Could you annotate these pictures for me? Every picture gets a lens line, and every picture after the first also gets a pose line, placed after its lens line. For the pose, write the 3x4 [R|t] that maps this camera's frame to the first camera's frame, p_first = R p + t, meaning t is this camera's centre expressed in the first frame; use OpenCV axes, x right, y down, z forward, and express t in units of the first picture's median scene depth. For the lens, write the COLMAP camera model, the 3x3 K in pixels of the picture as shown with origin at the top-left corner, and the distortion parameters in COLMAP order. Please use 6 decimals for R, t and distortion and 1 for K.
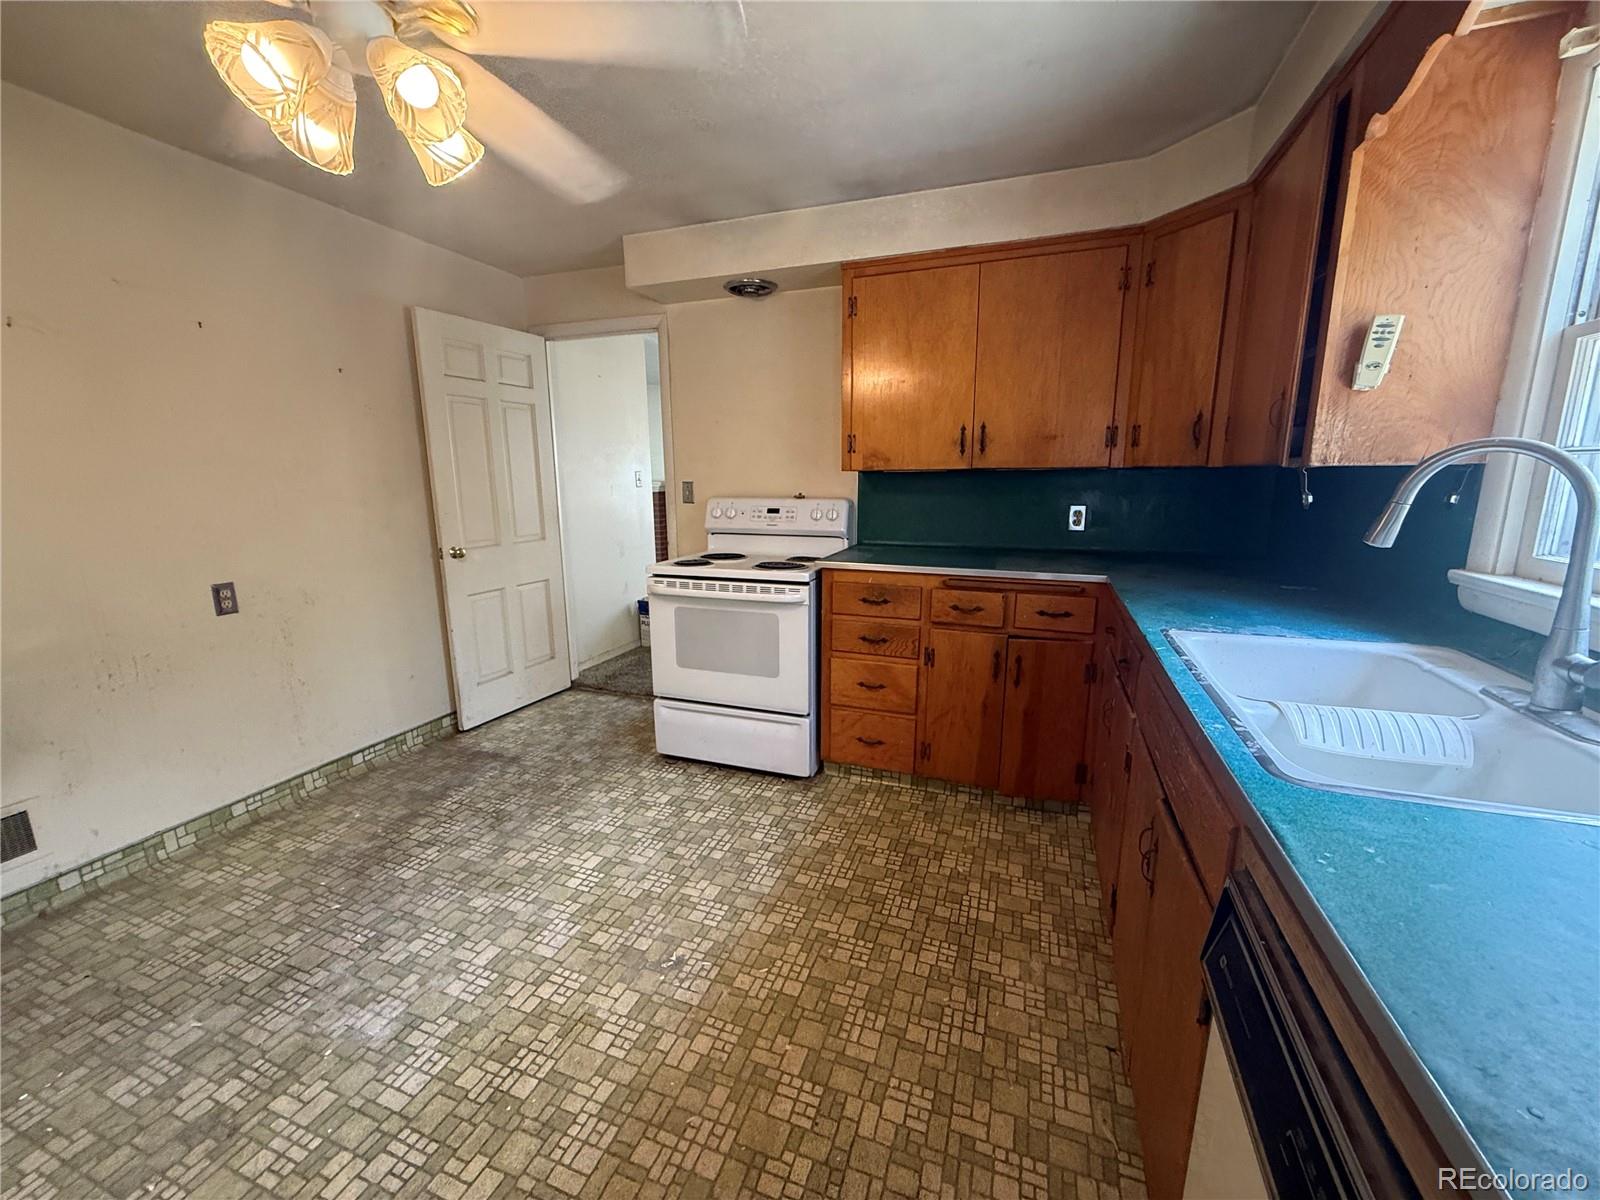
lens RADIAL K [[636.8, 0, 801.4], [0, 636.8, 595.7], [0, 0, 1]] dist [0.000819, -0.000158]
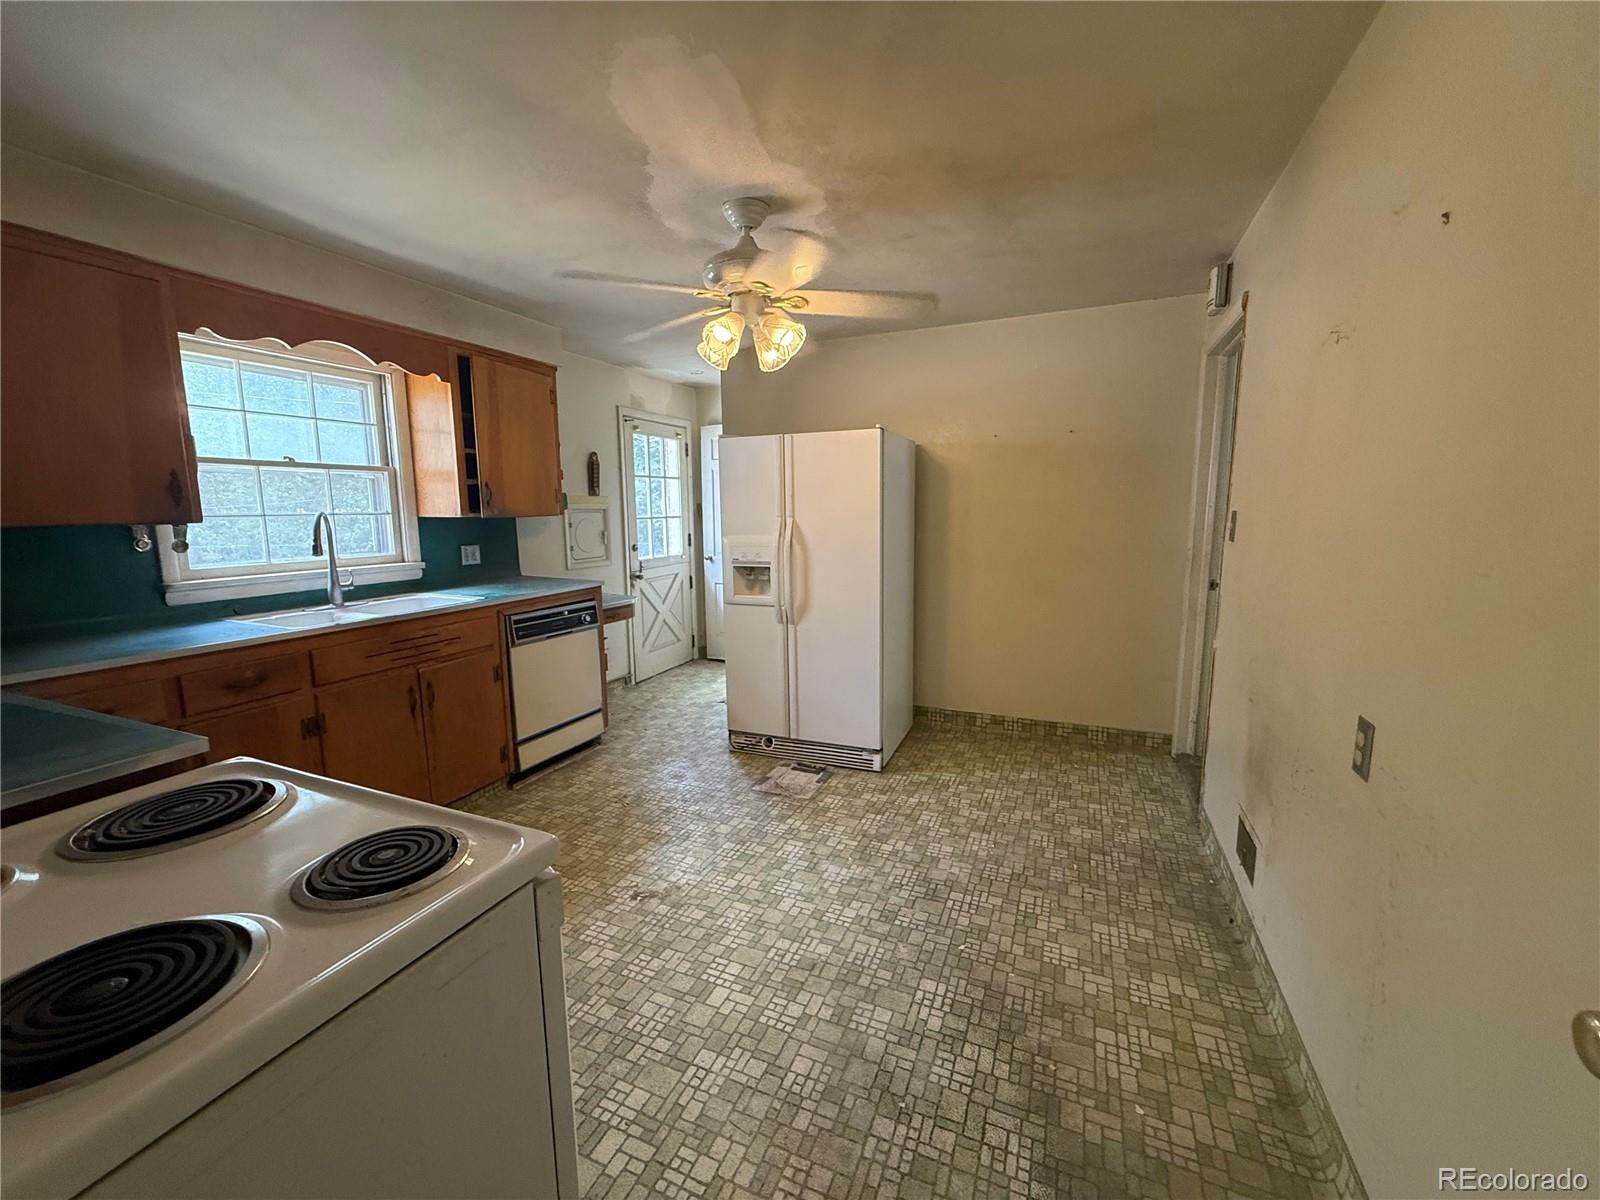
lens RADIAL K [[636.8, 0, 801.5], [0, 636.8, 598.5], [0, 0, 1]] dist [0.000819, -0.000158]
pose [[-0.998030, 0.005573, 0.062492, -0.526771], [0.025714, 0.944882, 0.326399, -0.351278], [-0.057229, 0.327363, -0.943164, 1.721754]]
